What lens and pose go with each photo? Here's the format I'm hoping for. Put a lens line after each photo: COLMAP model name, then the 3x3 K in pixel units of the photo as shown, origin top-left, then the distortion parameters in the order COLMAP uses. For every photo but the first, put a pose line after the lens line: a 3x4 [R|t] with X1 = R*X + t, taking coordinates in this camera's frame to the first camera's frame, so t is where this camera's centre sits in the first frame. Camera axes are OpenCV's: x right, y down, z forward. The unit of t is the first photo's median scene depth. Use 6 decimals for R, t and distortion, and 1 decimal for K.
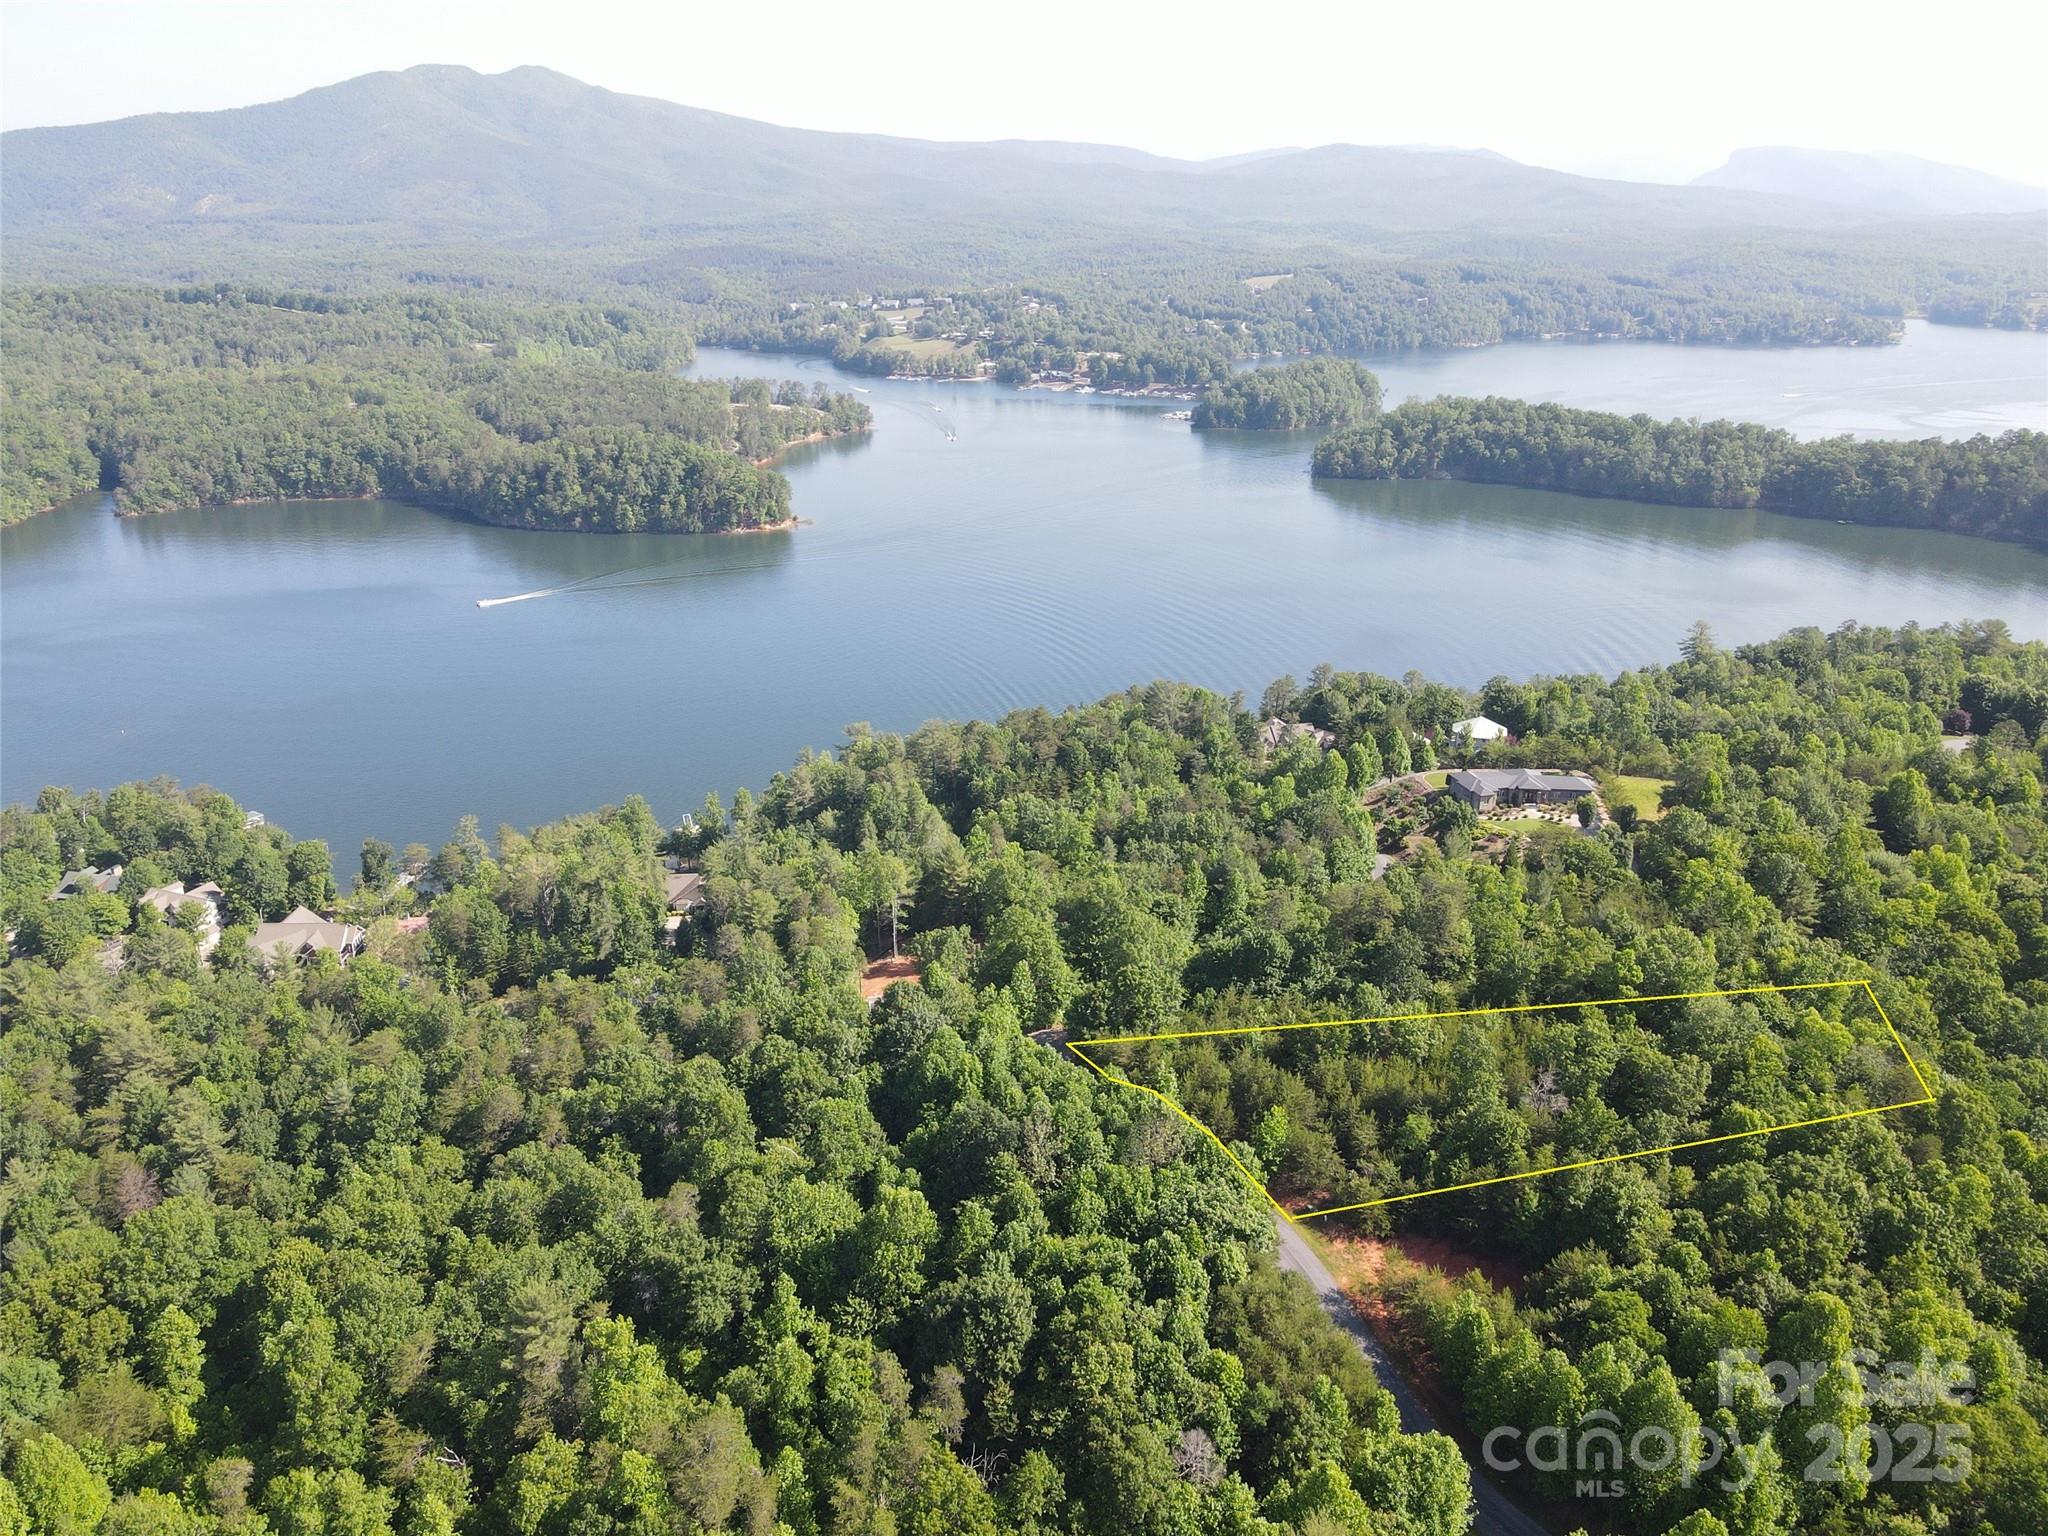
lens RADIAL K [[1498.0, 0, 1014.0], [0, 1498.0, 770.1], [0, 0, 1]] dist [0.013967, 0.008688]
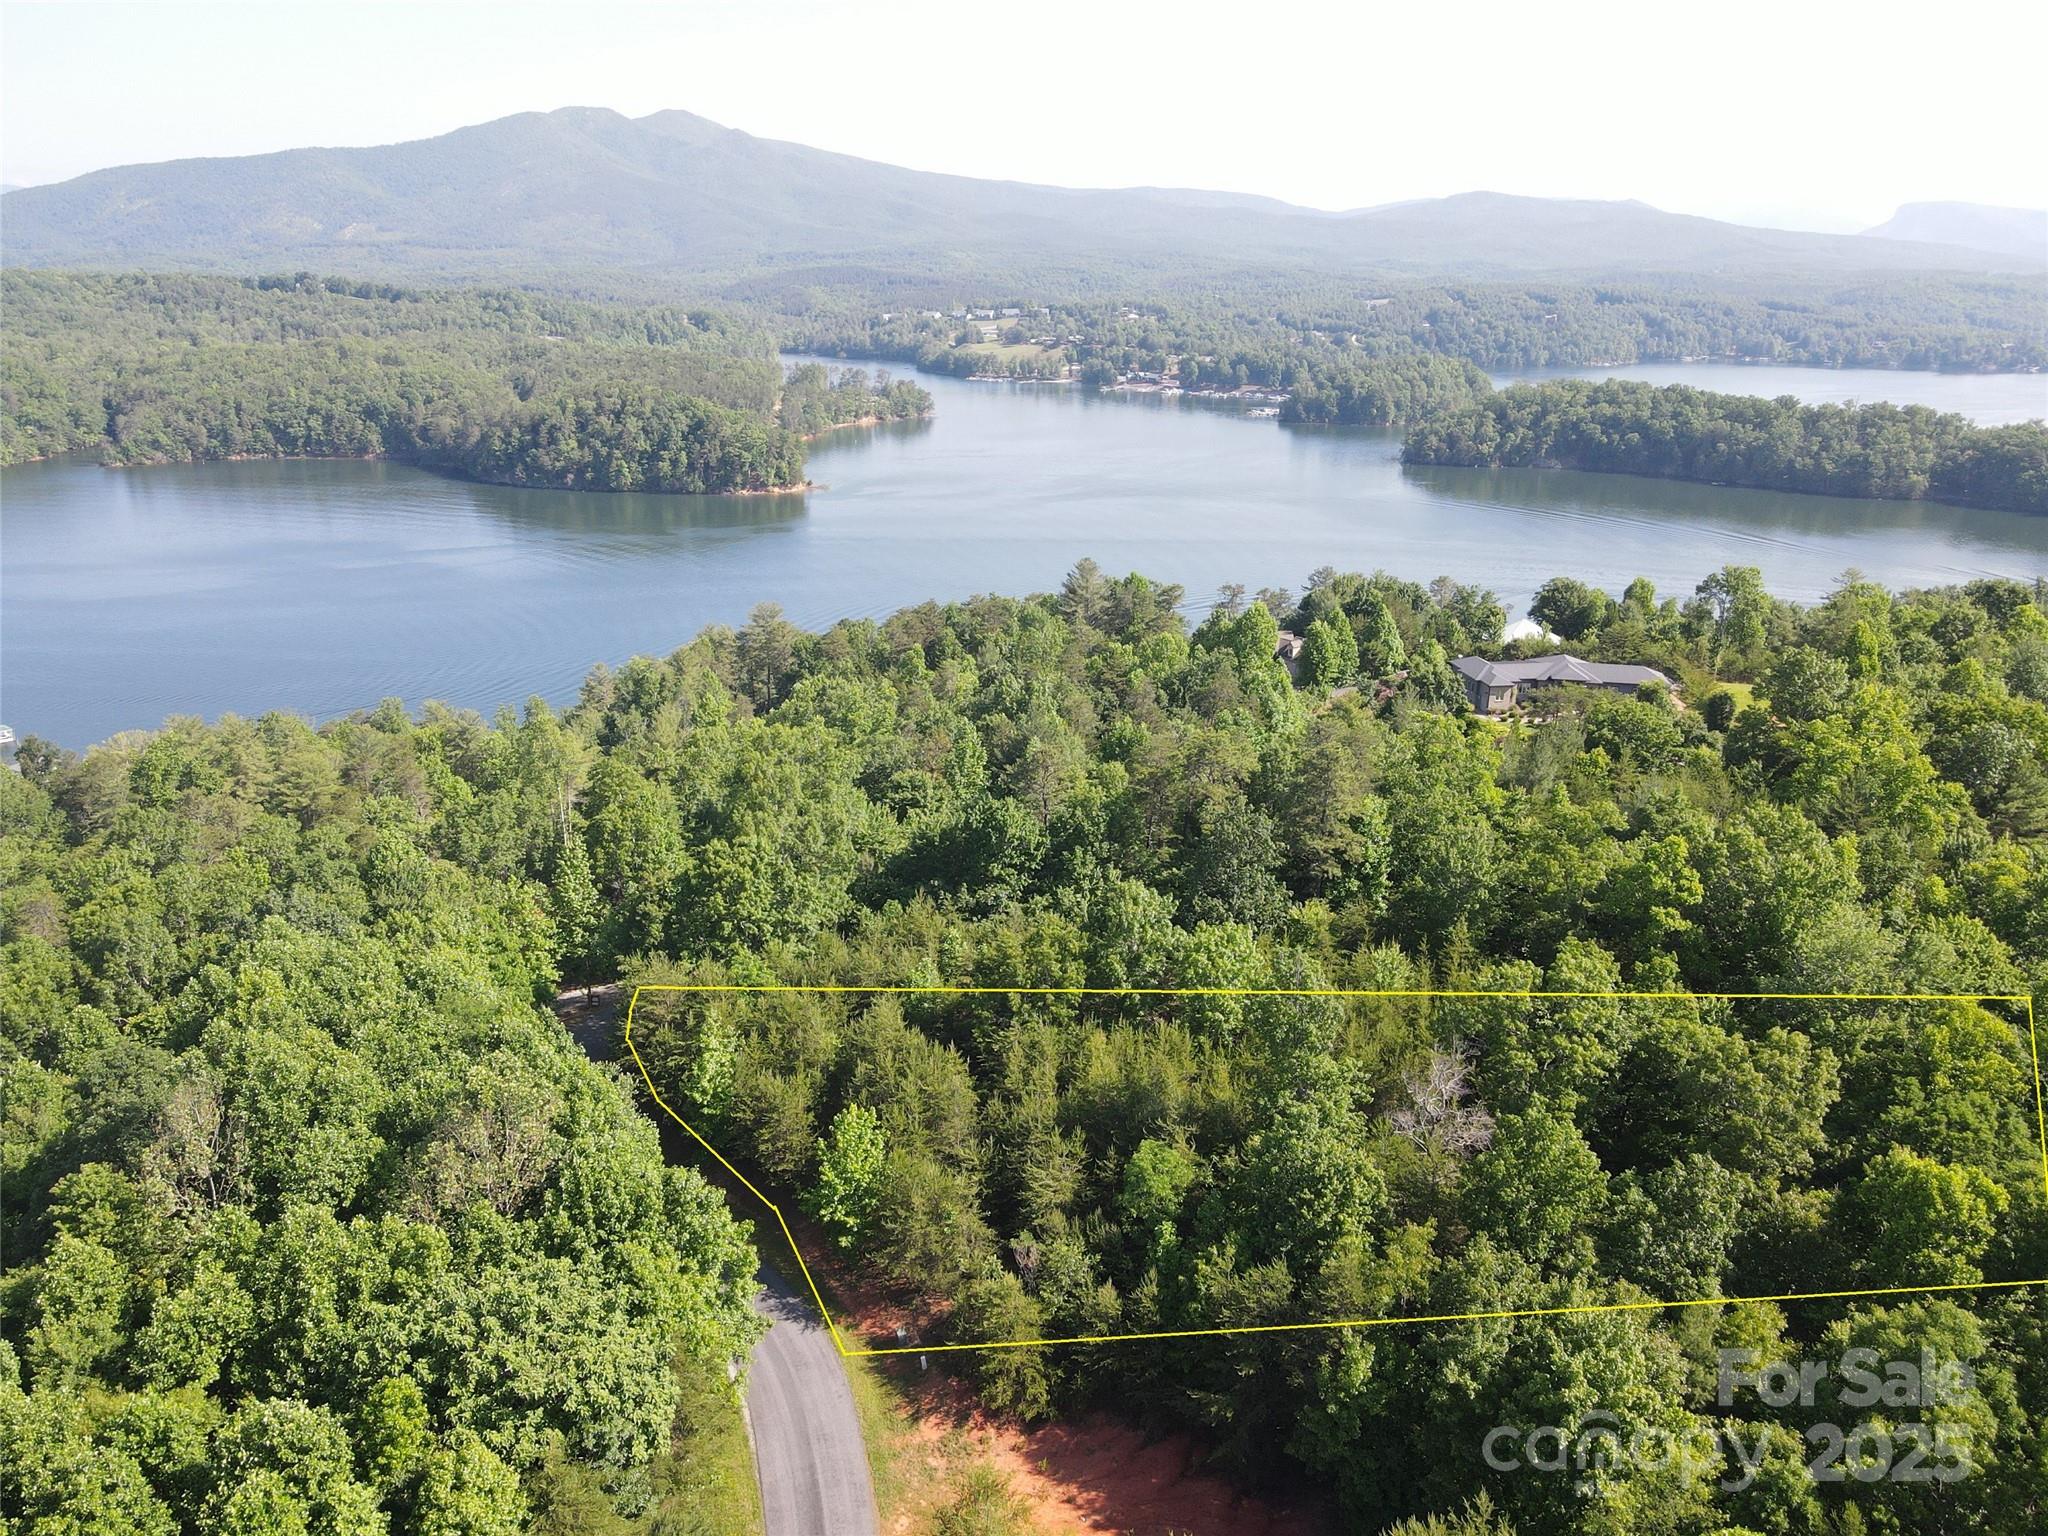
lens RADIAL K [[1498.0, 0, 1013.0], [0, 1498.0, 765.9], [0, 0, 1]] dist [0.013967, 0.008688]
pose [[0.996035, 0.037488, -0.080678, 0.155702], [-0.040437, 0.998561, -0.035225, 0.081802], [0.079241, 0.038348, 0.996118, 0.329364]]
